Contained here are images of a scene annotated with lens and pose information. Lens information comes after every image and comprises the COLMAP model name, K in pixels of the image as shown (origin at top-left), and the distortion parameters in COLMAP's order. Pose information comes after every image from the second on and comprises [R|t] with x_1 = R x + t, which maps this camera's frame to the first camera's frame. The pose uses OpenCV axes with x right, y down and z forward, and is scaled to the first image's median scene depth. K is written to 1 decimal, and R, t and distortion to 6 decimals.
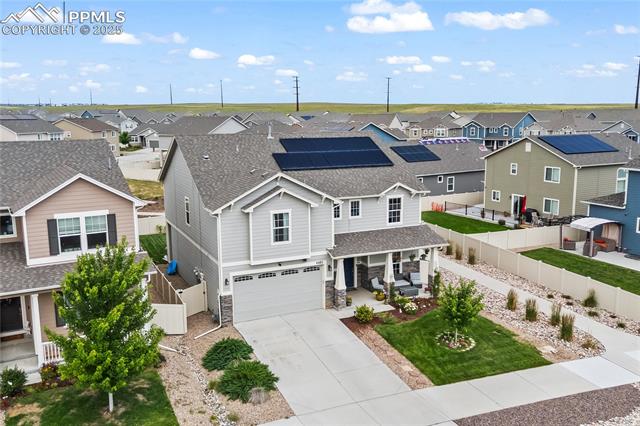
lens RADIAL K [[587.1, 0, 320.0], [0, 587.1, 213.0], [0, 0, 1]] dist [0.045770, -0.010142]
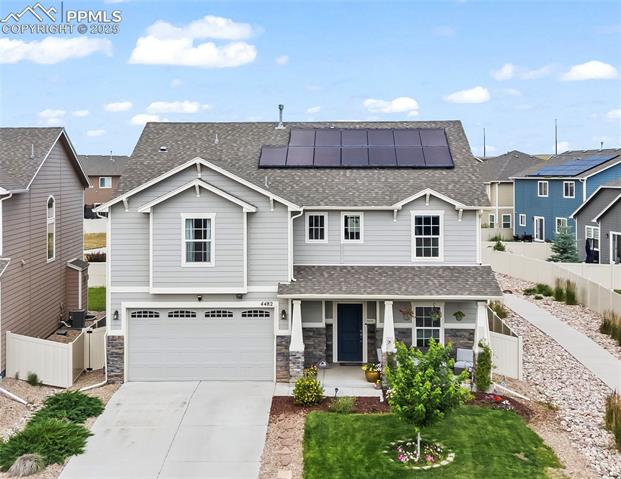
lens RADIAL K [[872.9, 0, 293.8], [0, 872.9, 159.4], [0, 0, 1]] dist [0.050862, -0.035734]
pose [[0.887513, -0.002114, -0.460778, 0.480193], [-0.081429, 0.983531, -0.161354, 0.084261], [0.453531, 0.180725, 0.872725, 0.167587]]
